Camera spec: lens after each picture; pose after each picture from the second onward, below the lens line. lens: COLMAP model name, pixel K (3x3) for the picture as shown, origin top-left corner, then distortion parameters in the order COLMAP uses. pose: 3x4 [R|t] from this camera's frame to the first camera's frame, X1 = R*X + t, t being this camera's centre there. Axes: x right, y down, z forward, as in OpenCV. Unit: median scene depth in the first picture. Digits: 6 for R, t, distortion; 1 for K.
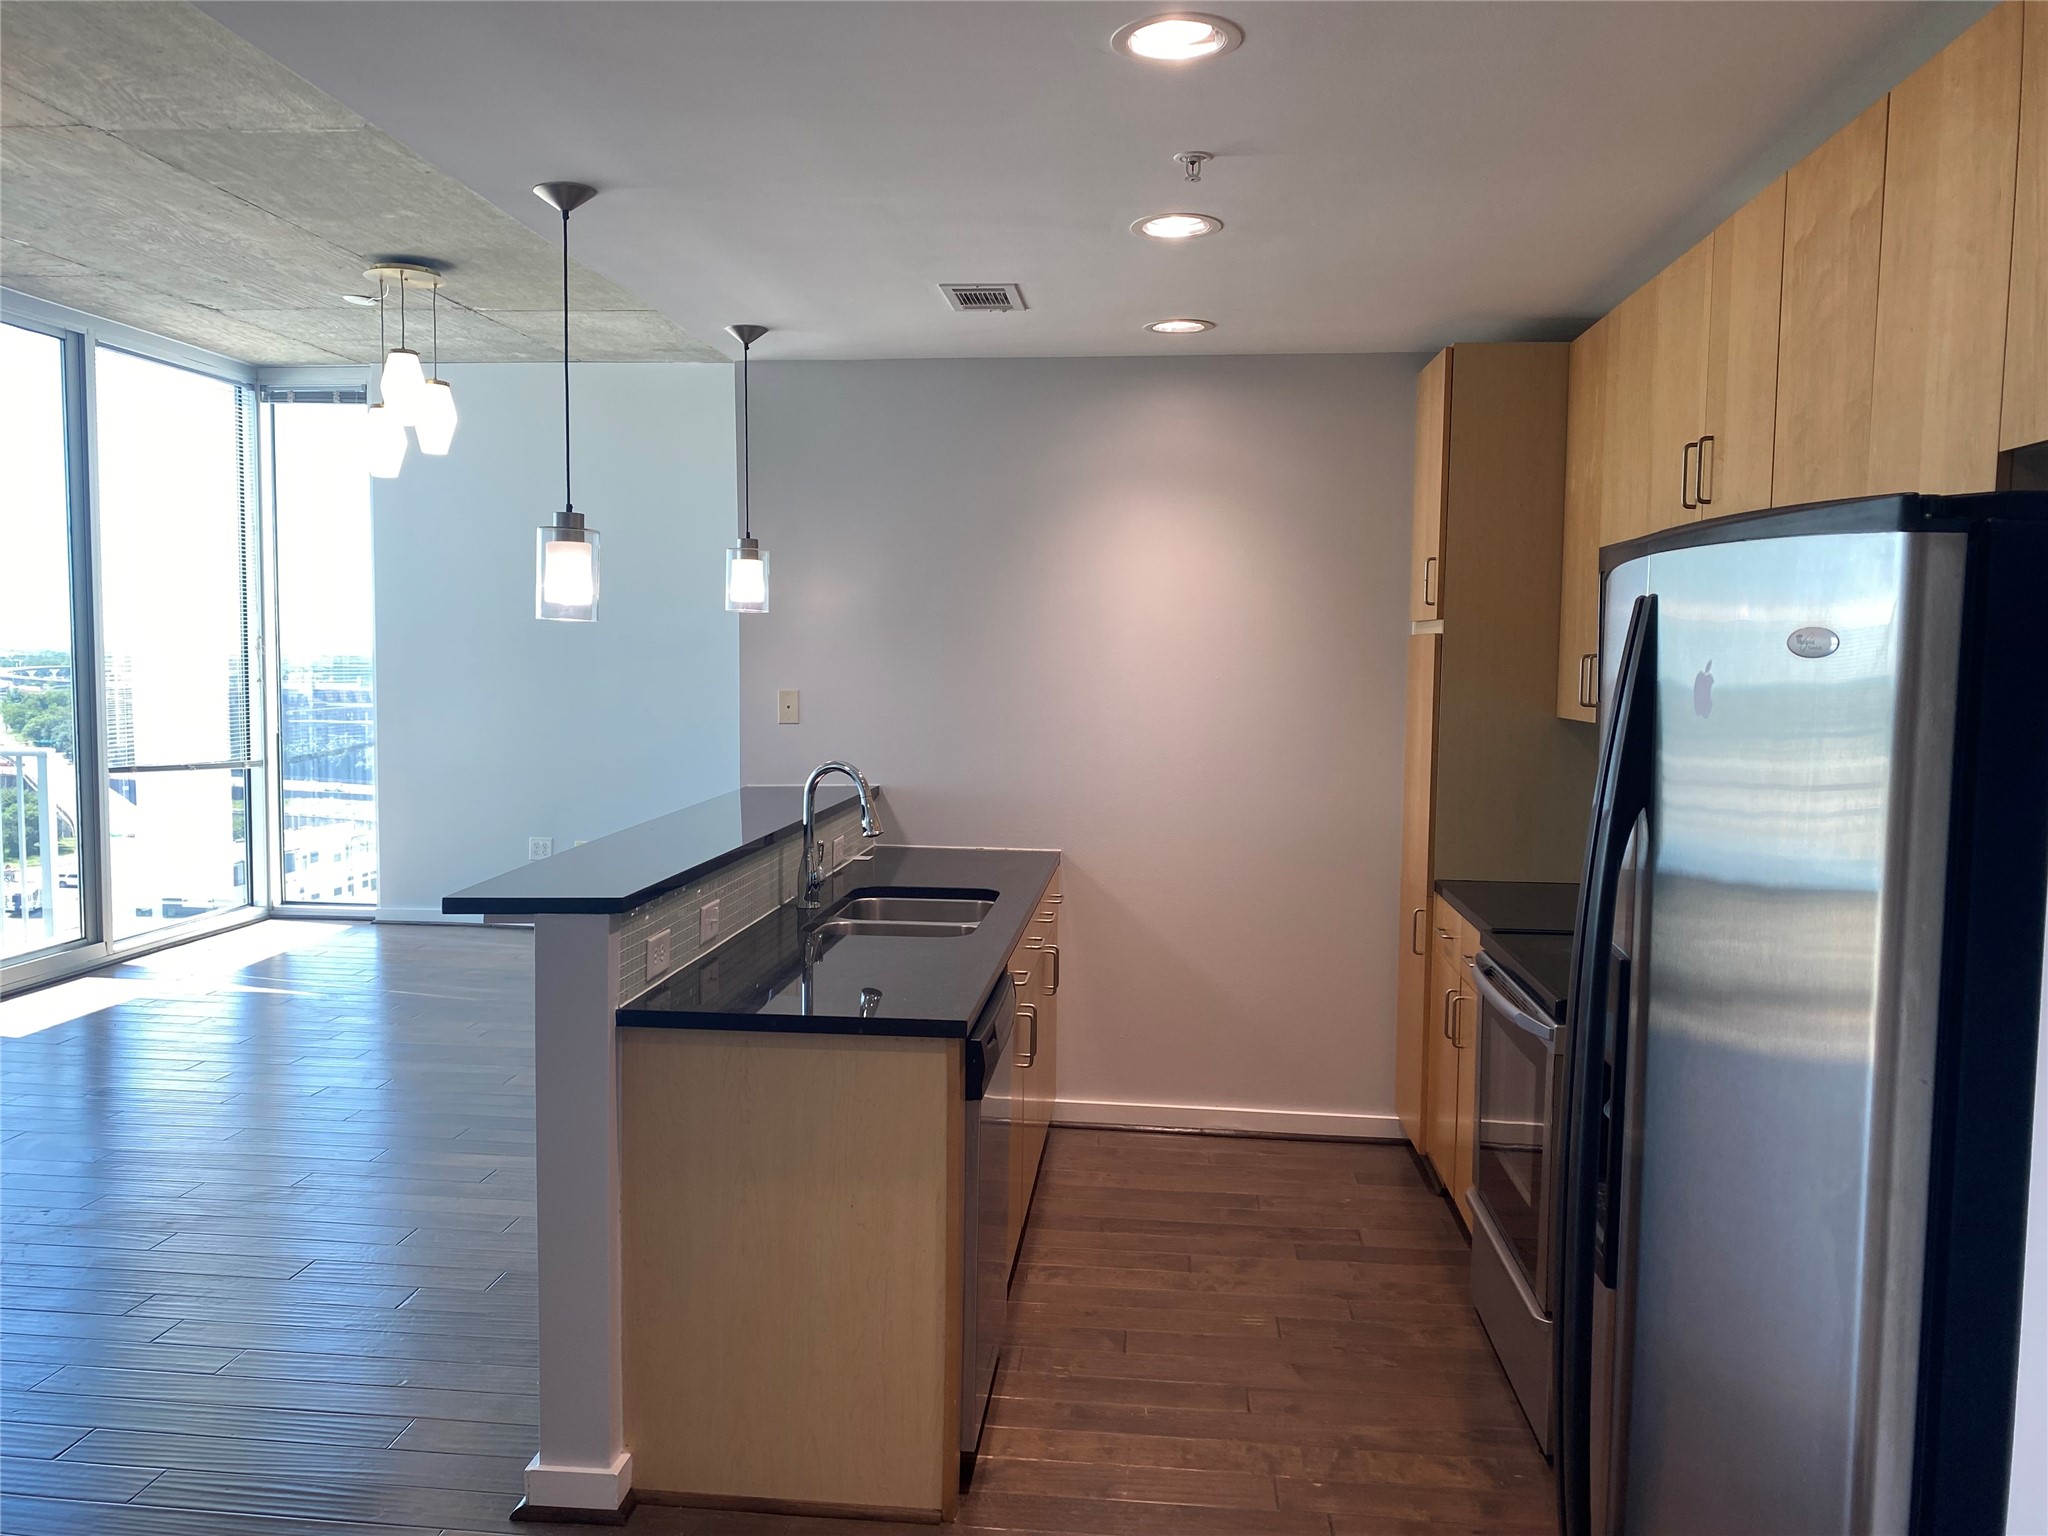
lens RADIAL K [[1544.6, 0, 1024.0], [0, 1544.6, 768.0], [0, 0, 1]] dist [0.001453, 0.000590]
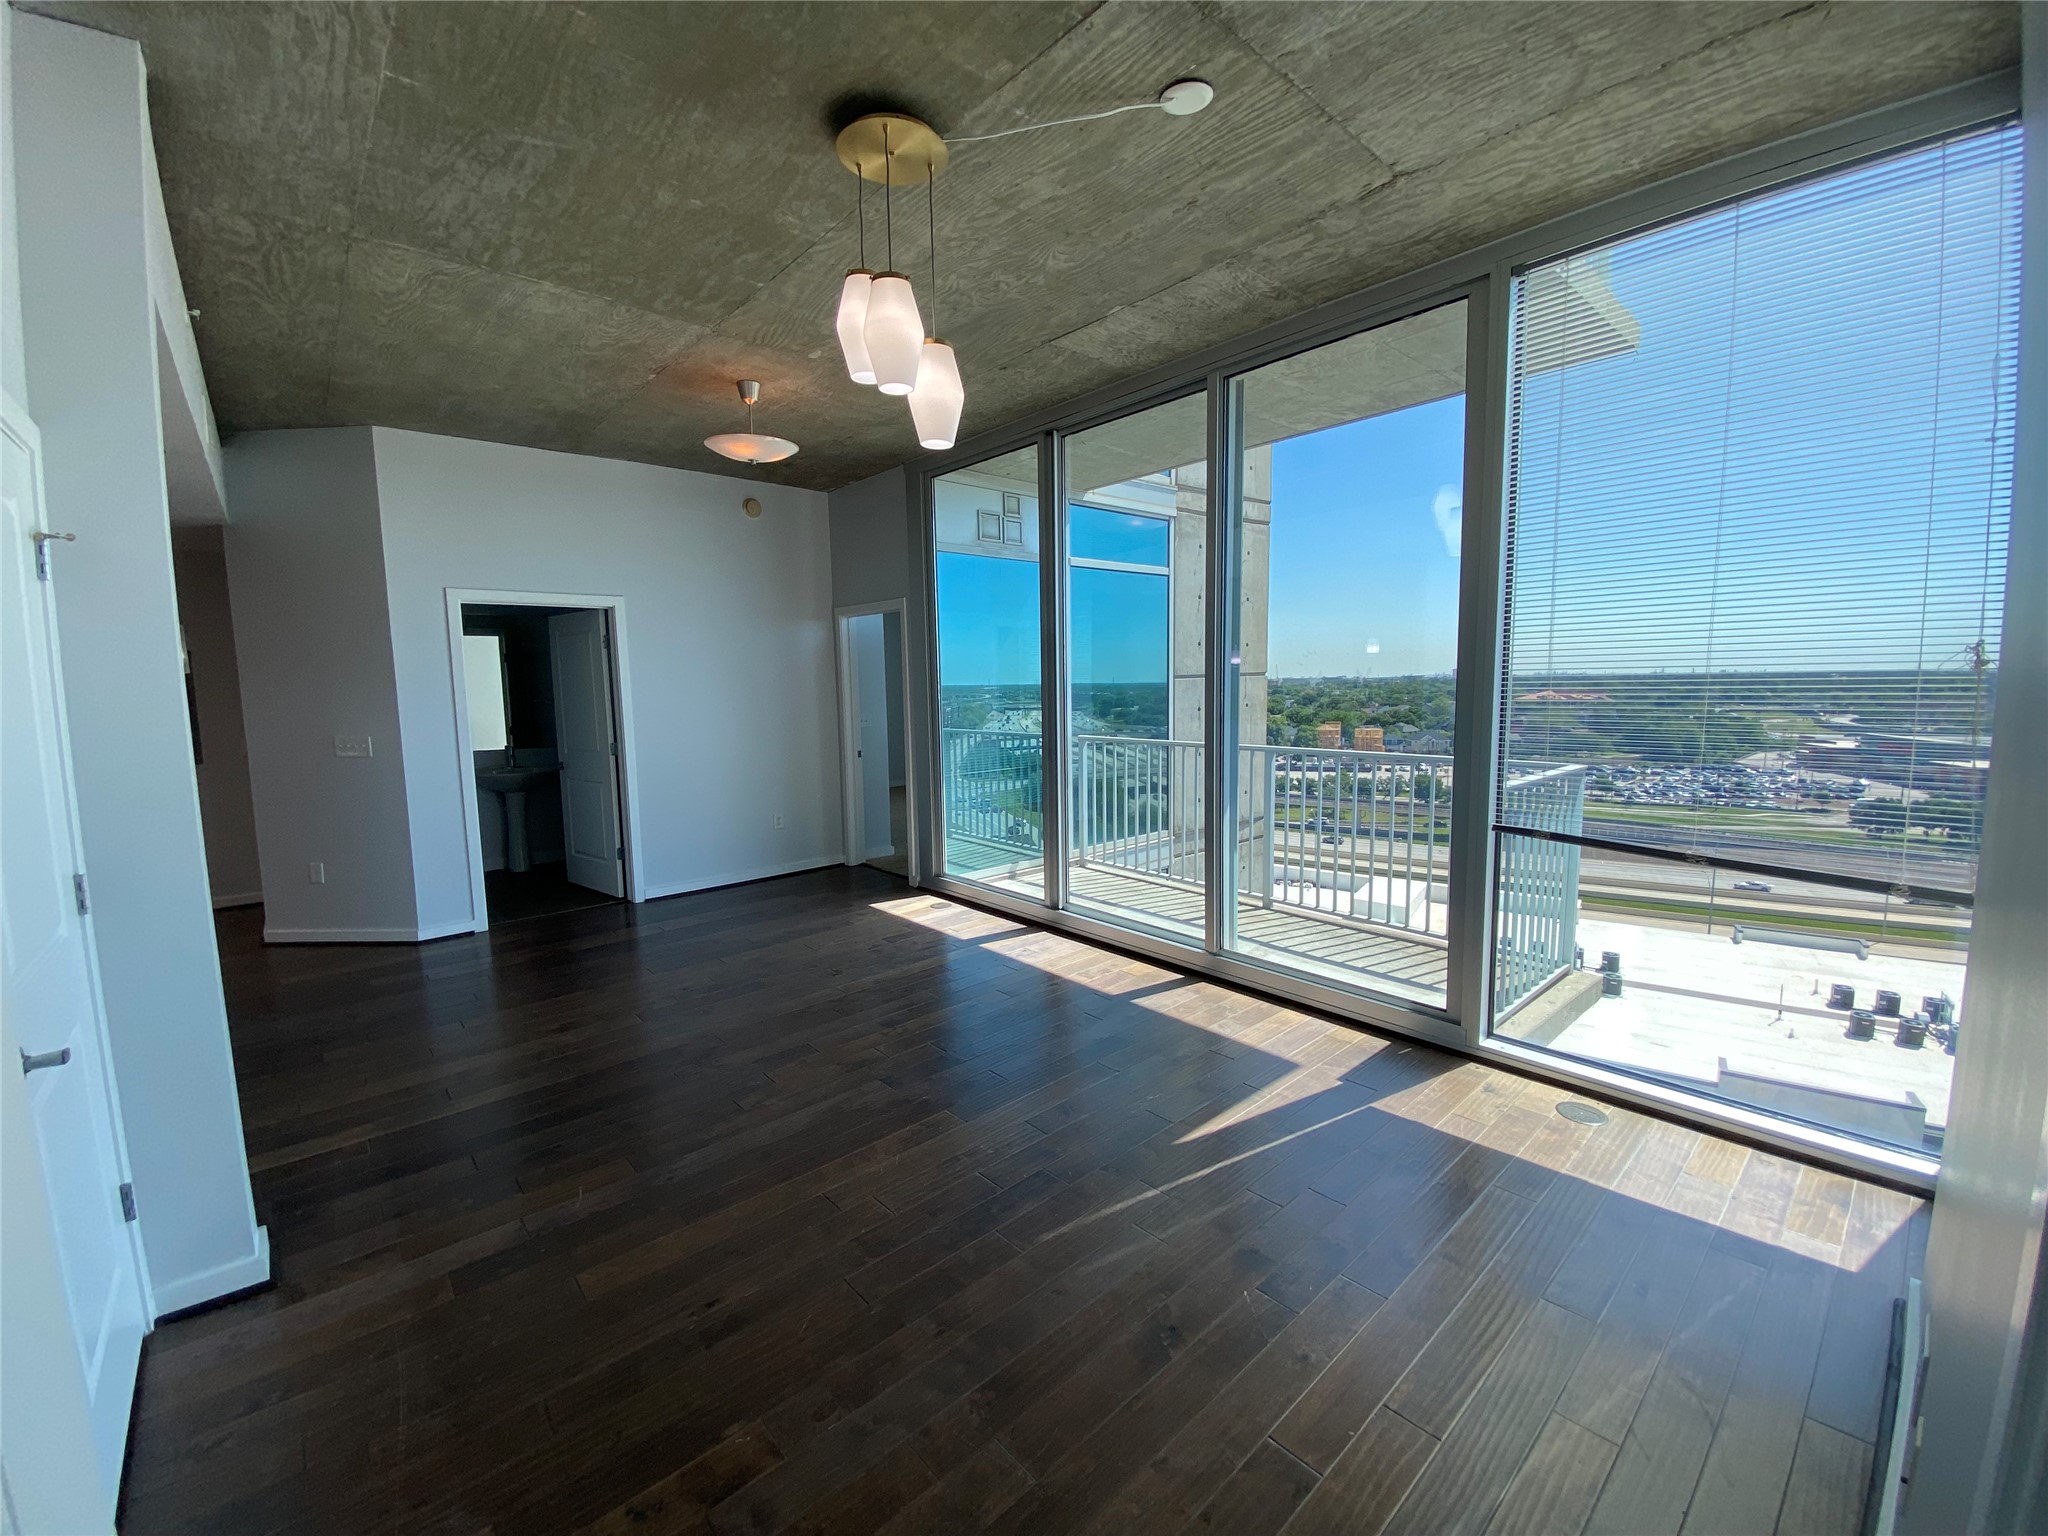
lens RADIAL K [[819.0, 0, 1024.0], [0, 819.0, 768.0], [0, 0, 1]] dist [0.027019, -0.000051]
pose [[-0.660099, 0.079940, -0.746913, -0.147828], [-0.046617, 0.988045, 0.146947, -0.113935], [0.749731, 0.131818, -0.648481, 1.742619]]
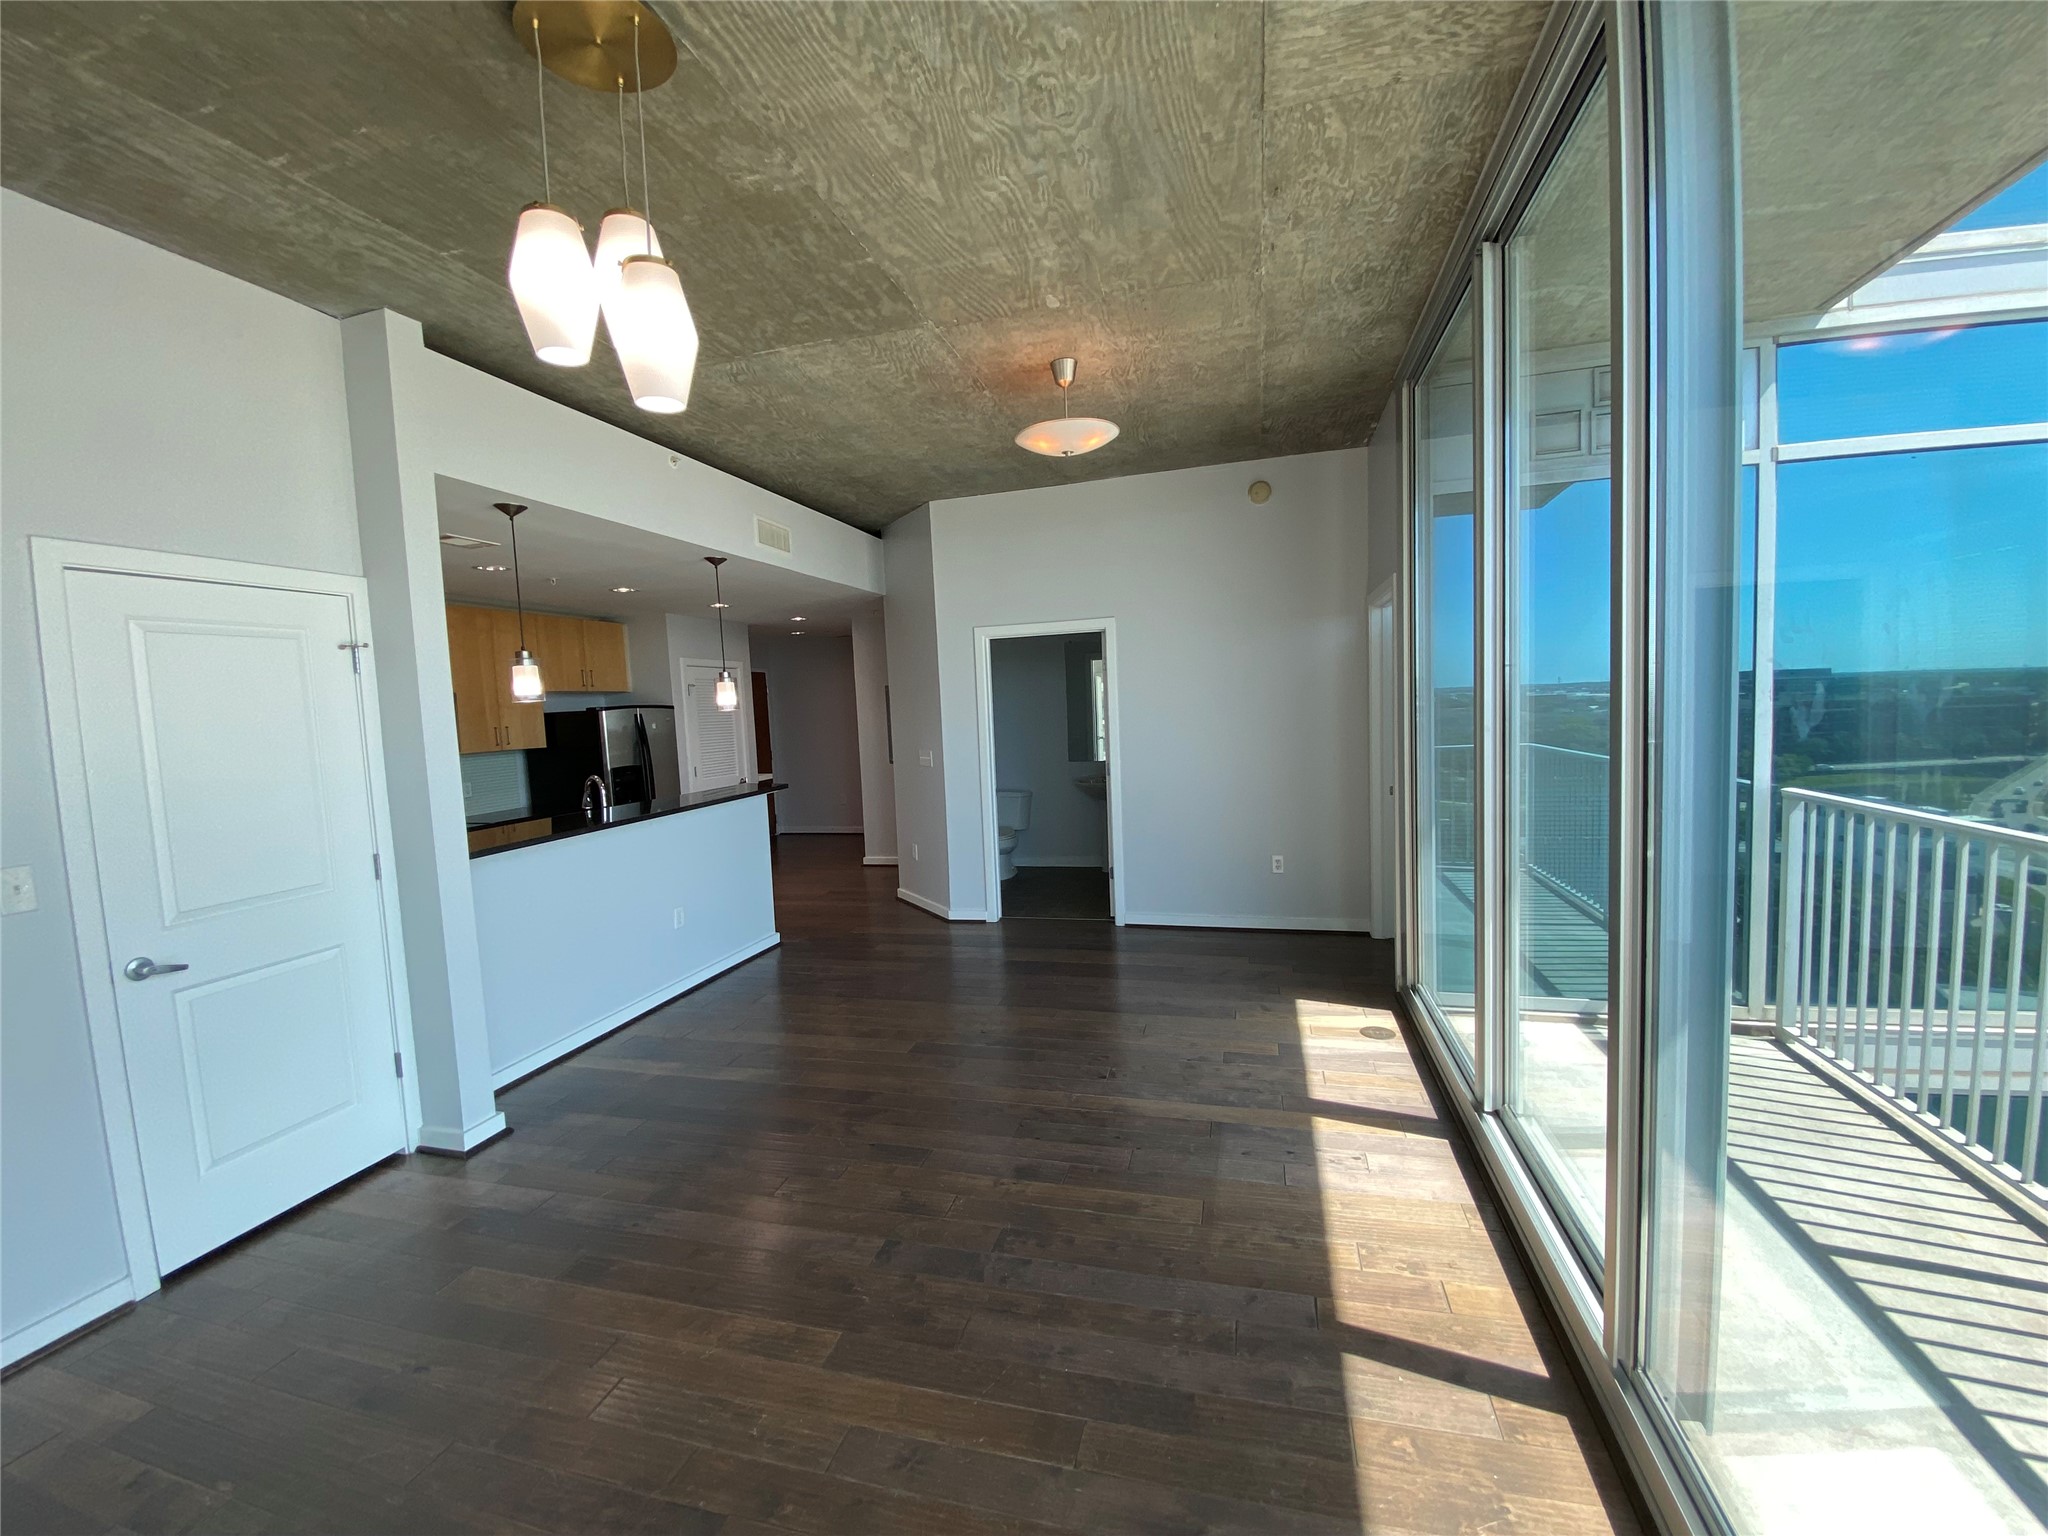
lens RADIAL K [[827.5, 0, 1058.6], [0, 827.5, 771.4], [0, 0, 1]] dist [0.027573, -0.023915]
pose [[-0.990177, 0.015375, 0.138975, -0.771408], [0.038128, 0.985958, 0.162584, -0.132514], [-0.134524, 0.166286, -0.976858, 1.698890]]
